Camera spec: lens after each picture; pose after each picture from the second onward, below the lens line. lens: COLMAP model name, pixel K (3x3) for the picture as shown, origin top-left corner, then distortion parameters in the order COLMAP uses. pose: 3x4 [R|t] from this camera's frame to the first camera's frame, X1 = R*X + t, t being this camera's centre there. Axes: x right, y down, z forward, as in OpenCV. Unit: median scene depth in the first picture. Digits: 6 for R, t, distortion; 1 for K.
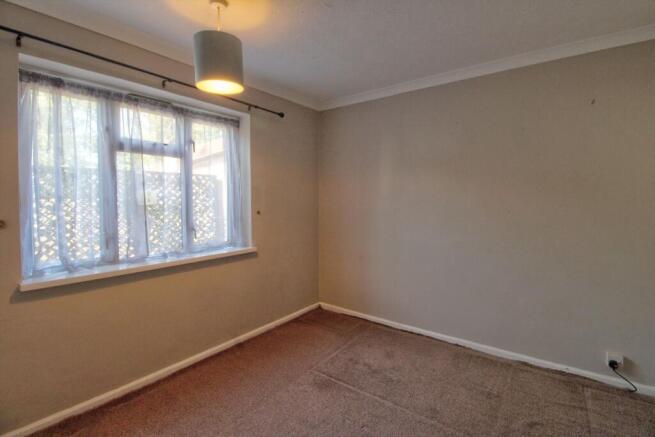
lens RADIAL K [[302.1, 0, 332.9], [0, 302.1, 208.2], [0, 0, 1]] dist [0.007990, -0.016386]
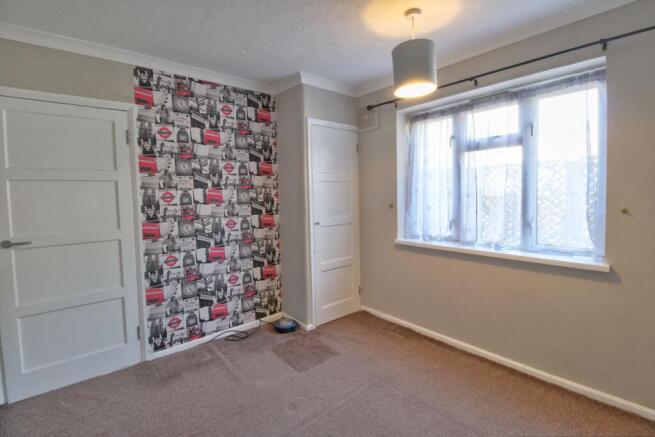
lens RADIAL K [[302.1, 0, 332.9], [0, 302.1, 208.2], [0, 0, 1]] dist [0.007990, -0.016386]
pose [[-0.220936, 0.053711, -0.973808, 0.592314], [-0.009928, 0.998307, 0.057315, -0.026081], [0.975238, 0.022331, -0.220029, 0.728503]]
